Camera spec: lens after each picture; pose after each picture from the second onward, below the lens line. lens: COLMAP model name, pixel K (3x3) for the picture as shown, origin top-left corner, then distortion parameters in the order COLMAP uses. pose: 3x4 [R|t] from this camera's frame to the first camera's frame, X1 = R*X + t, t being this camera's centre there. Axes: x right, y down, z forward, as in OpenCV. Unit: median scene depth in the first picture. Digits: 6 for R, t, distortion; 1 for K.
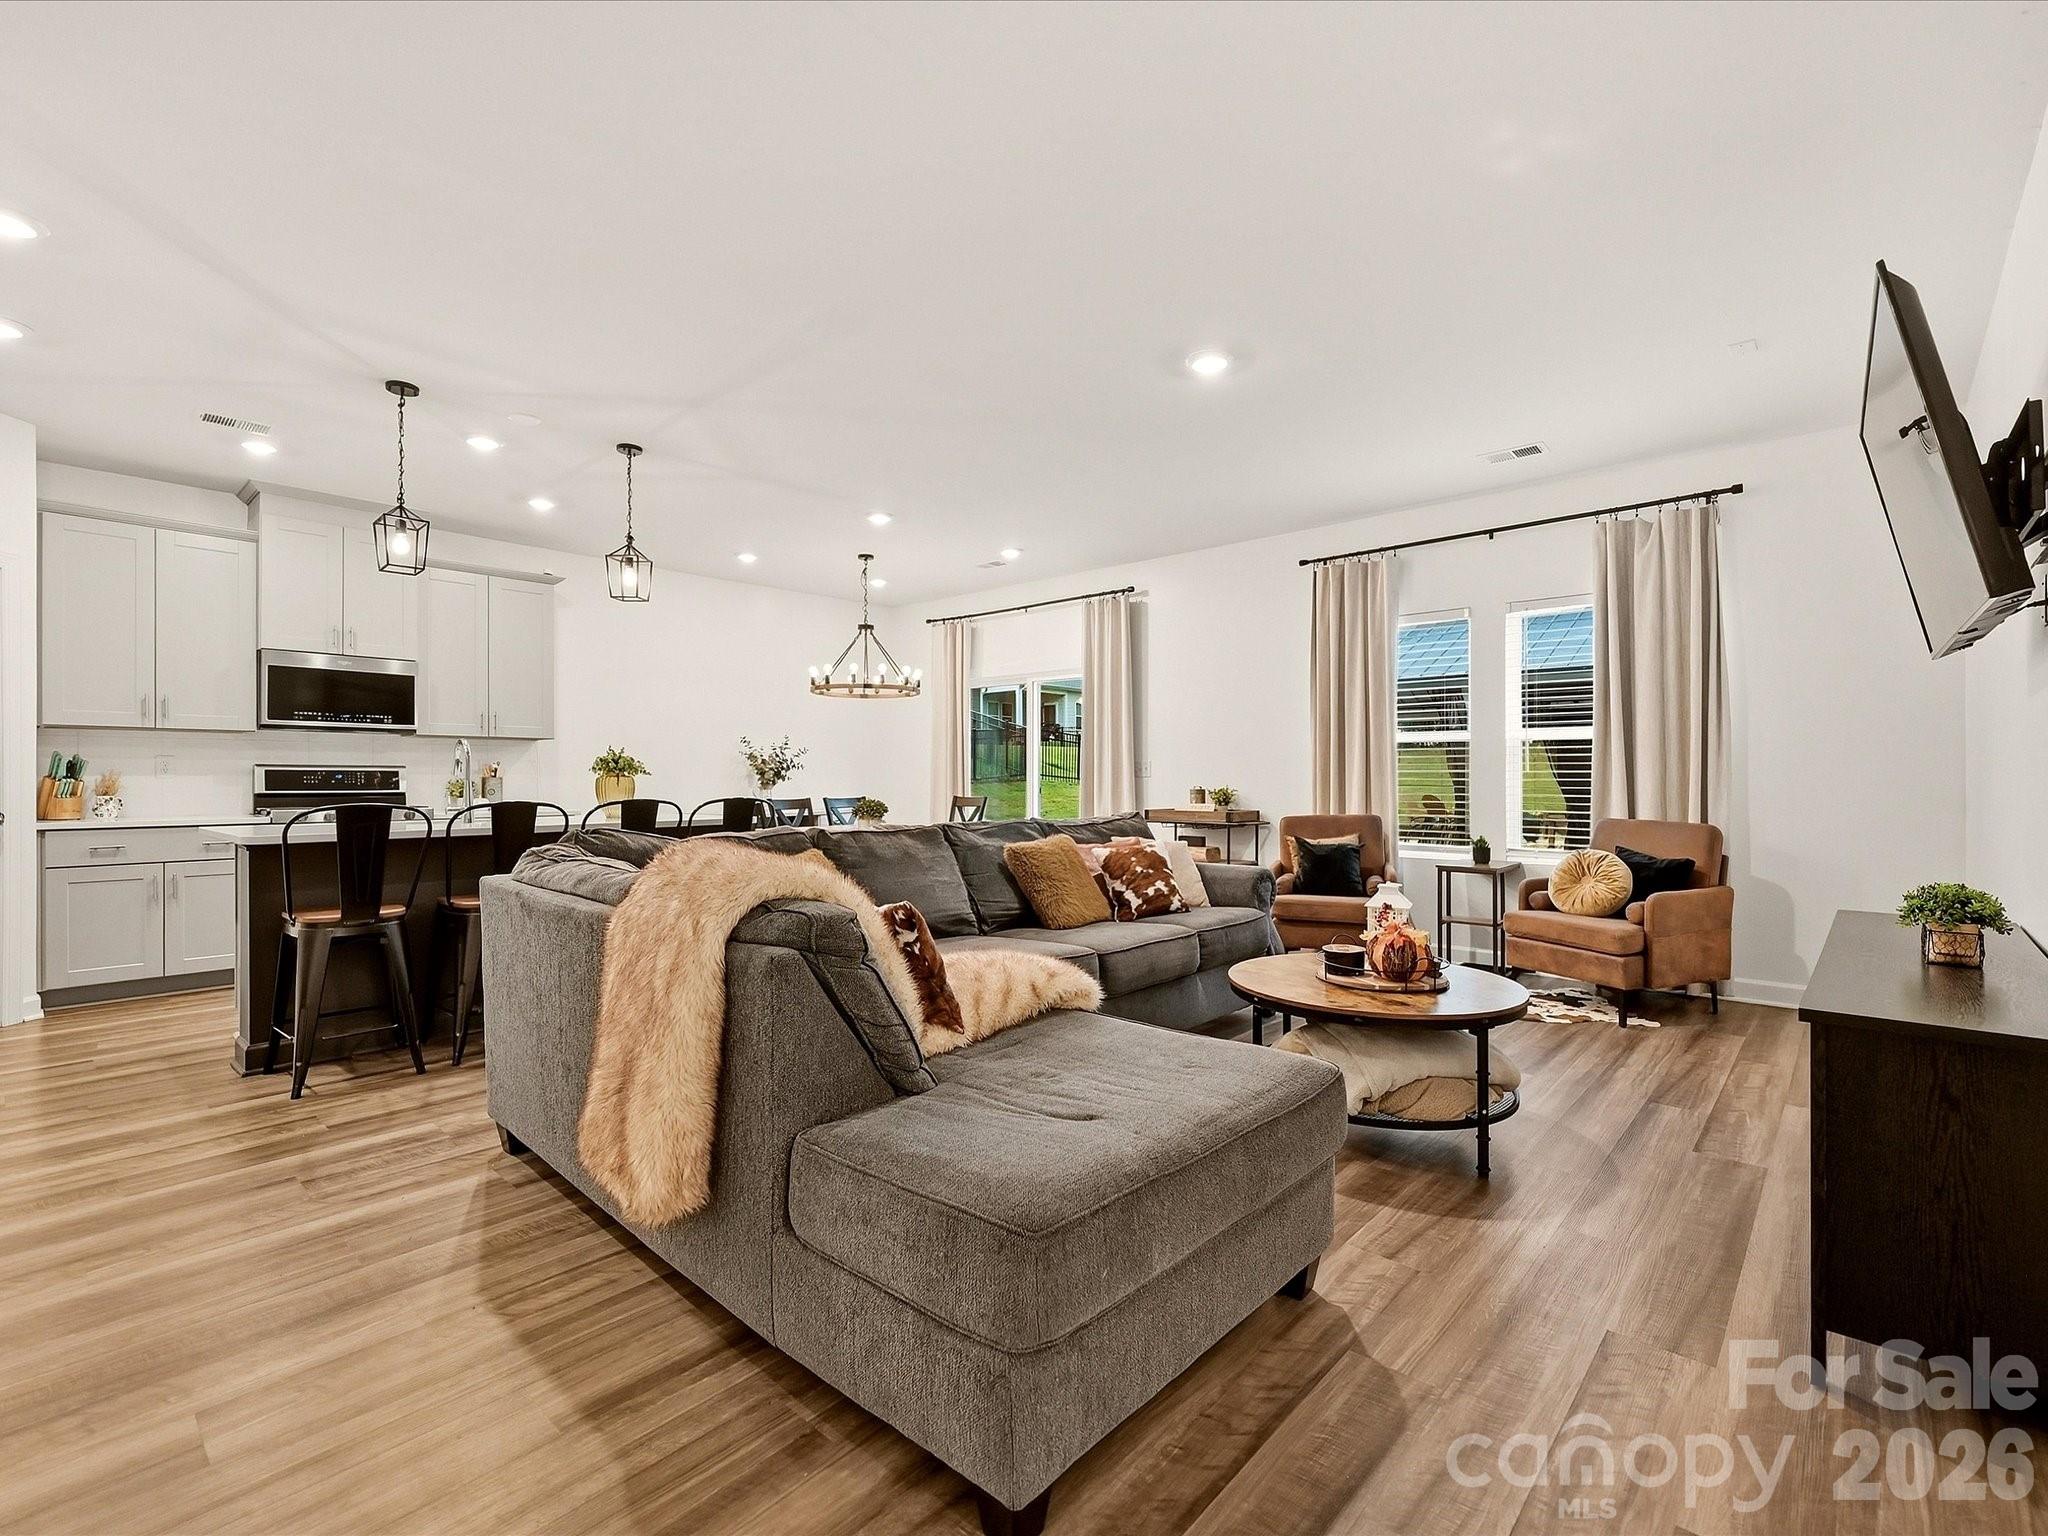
lens RADIAL K [[933.4, 0, 1019.6], [0, 933.4, 772.5], [0, 0, 1]] dist [0.000144, -0.000019]
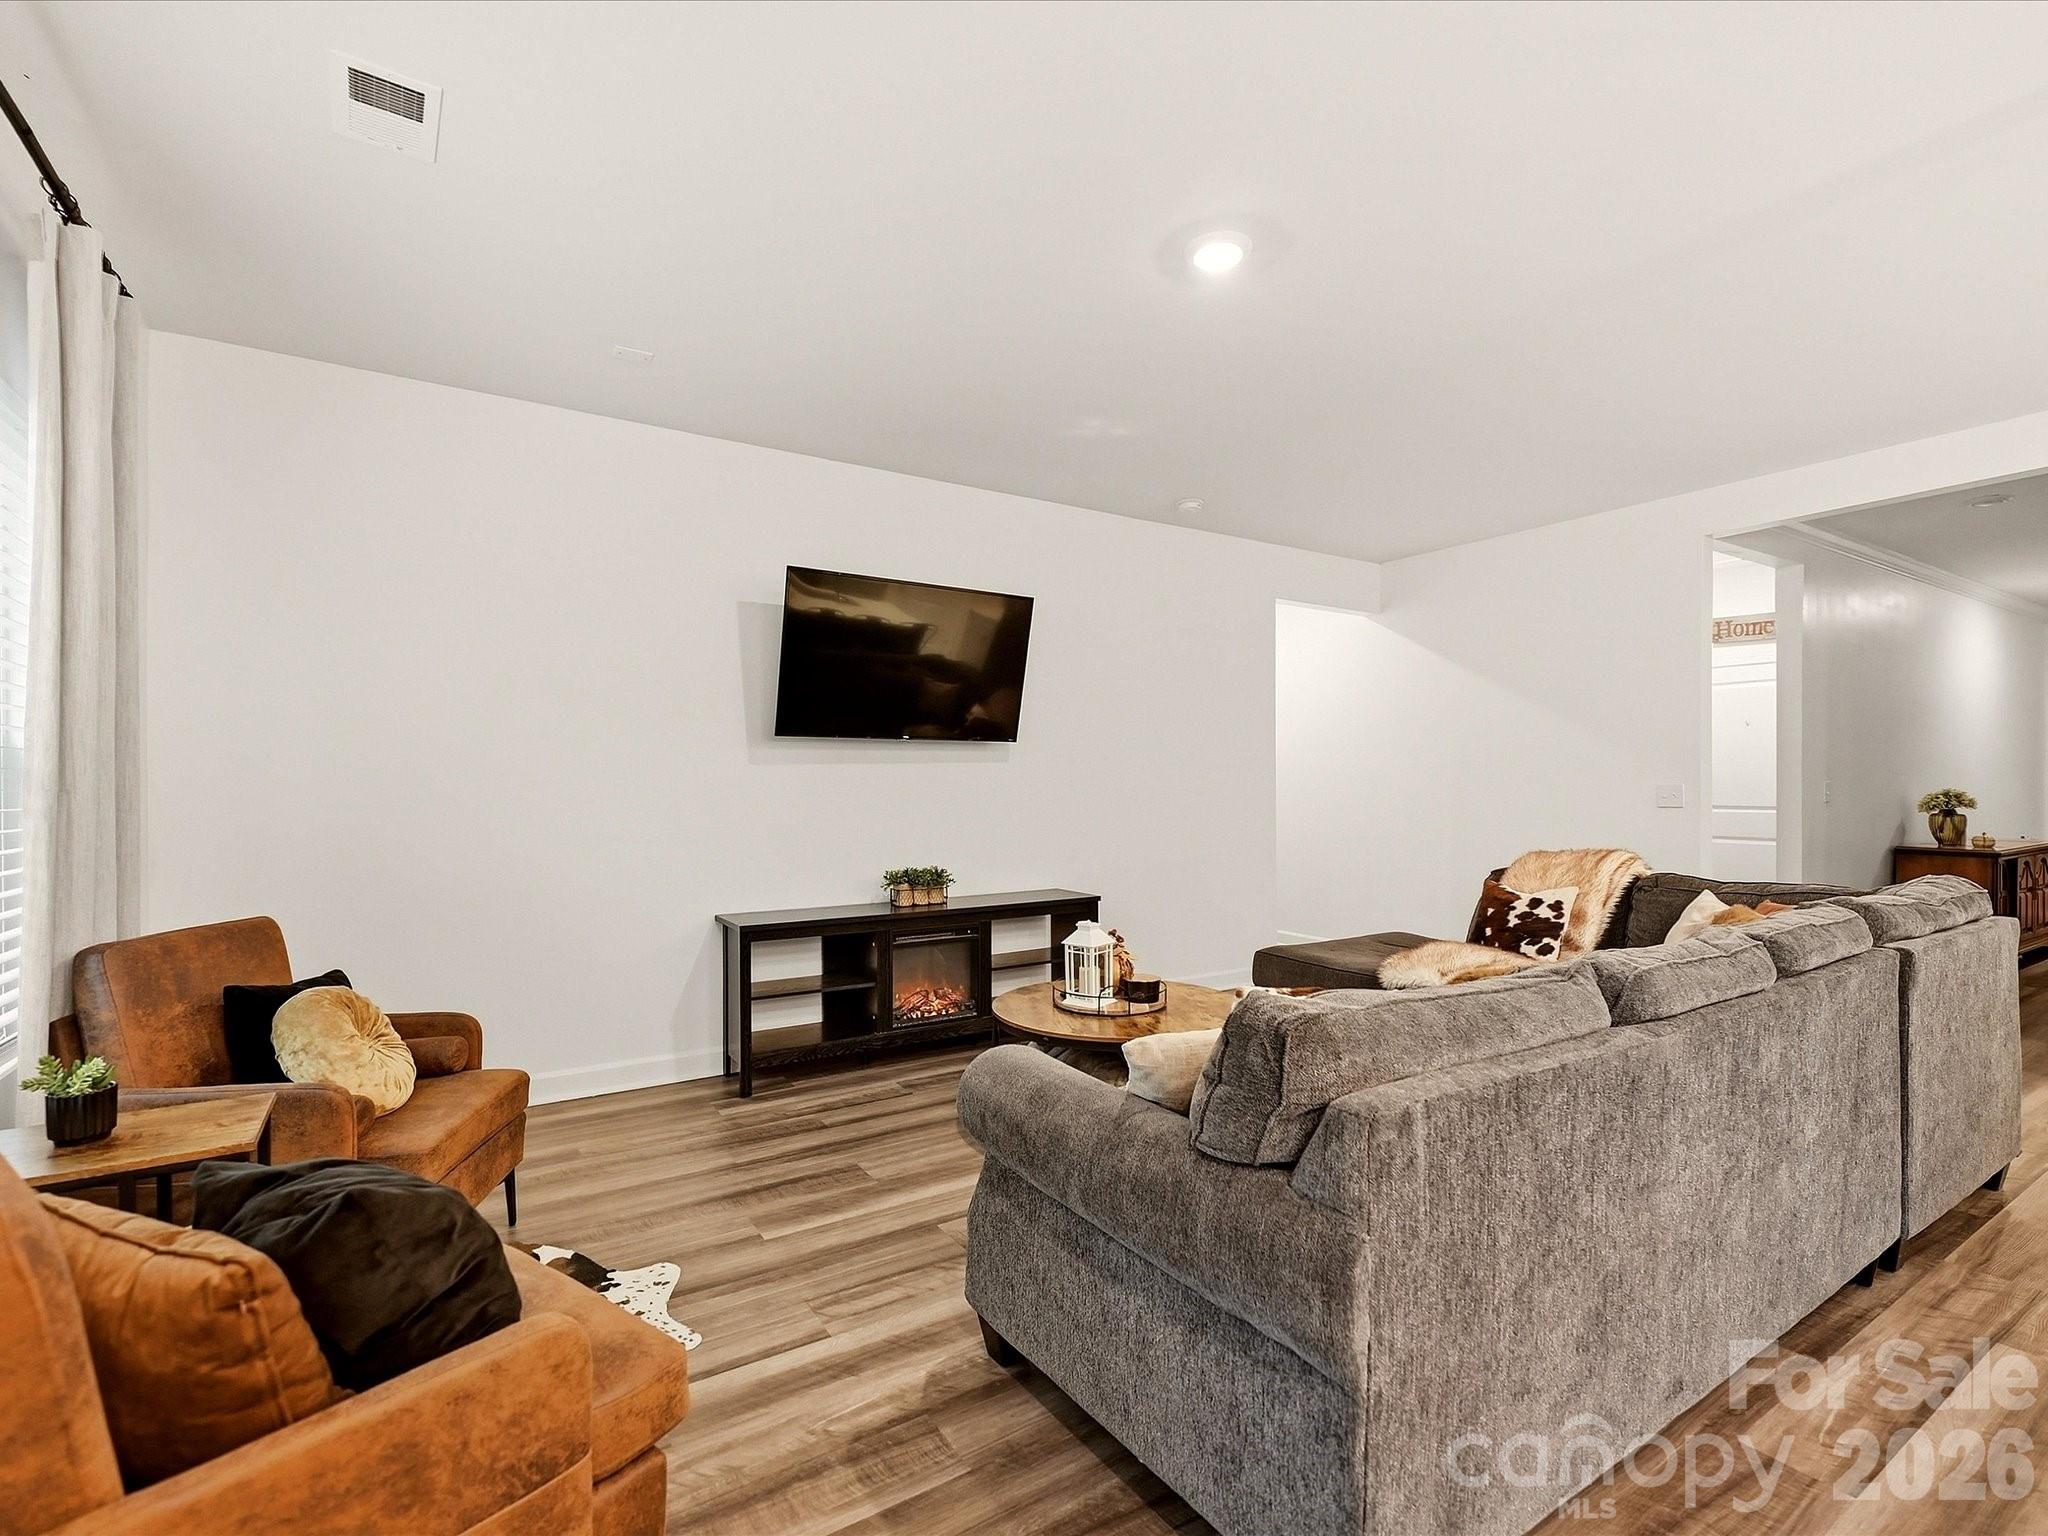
lens RADIAL K [[938.3, 0, 1021.3], [0, 938.3, 786.4], [0, 0, 1]] dist [-0.000332, -0.000391]
pose [[-0.964702, 0.004984, 0.263296, 0.126537], [0.004207, 0.999985, -0.003513, -0.020606], [-0.263310, -0.002281, -0.964709, 1.369061]]
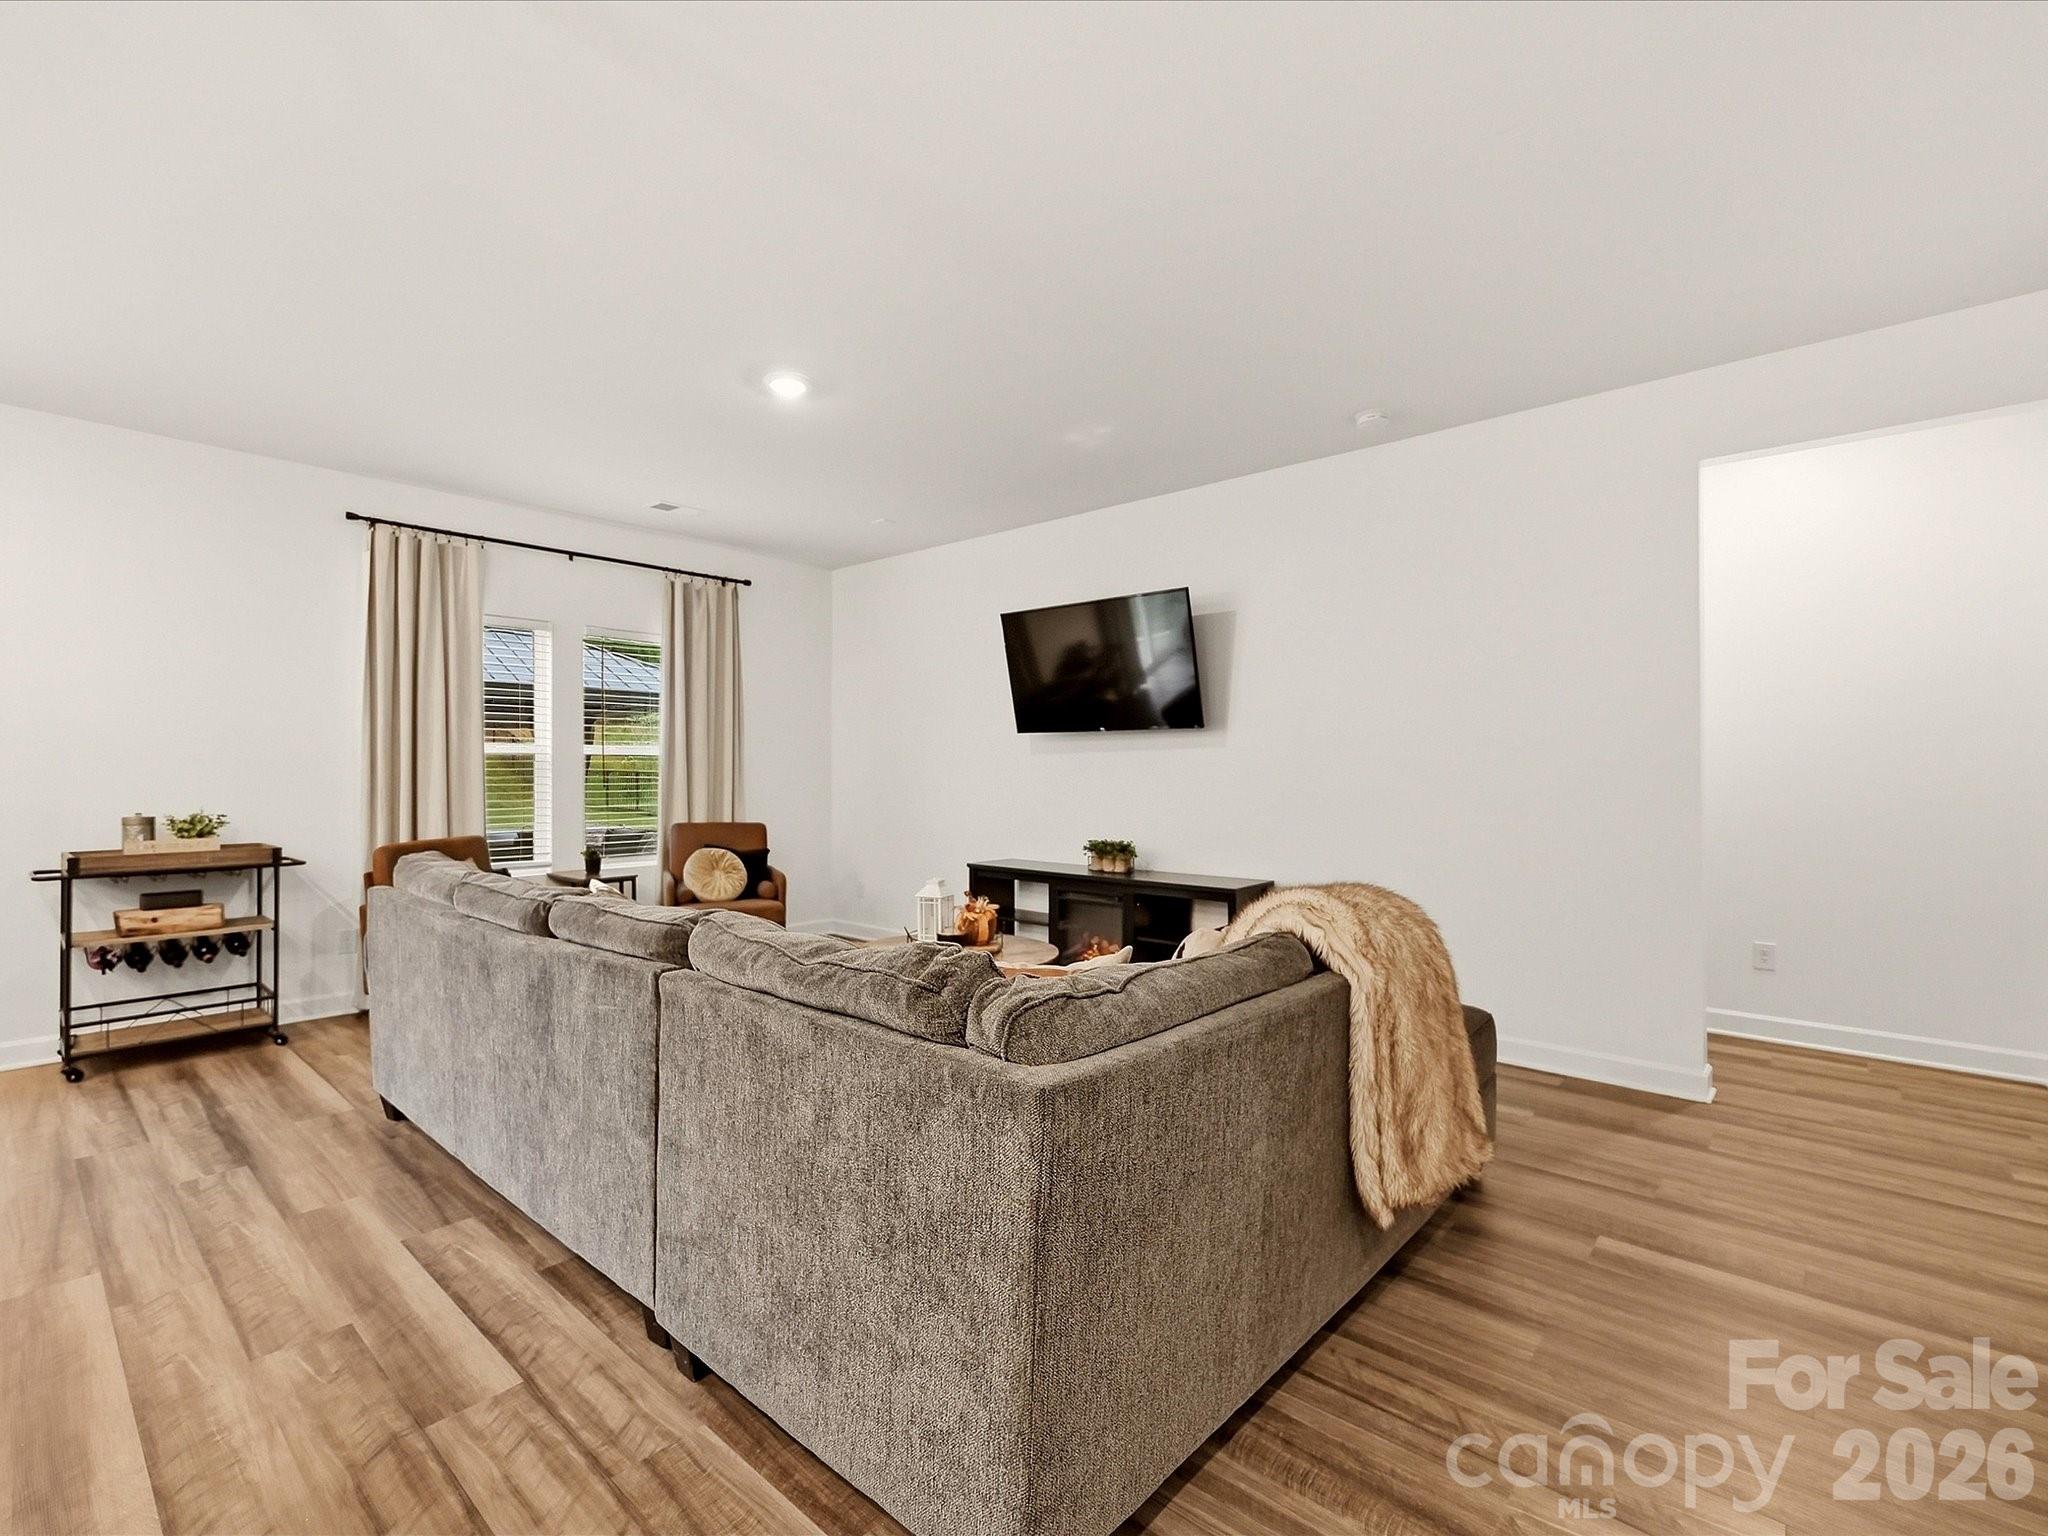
lens RADIAL K [[914.5, 0, 1016.8], [0, 914.5, 766.2], [0, 0, 1]] dist [-0.000117, 0.000113]
pose [[-0.019463, 0.002866, 0.999806, -0.607500], [-0.006034, 0.999977, -0.002984, -0.025587], [-0.999792, -0.006091, -0.019446, 0.610990]]
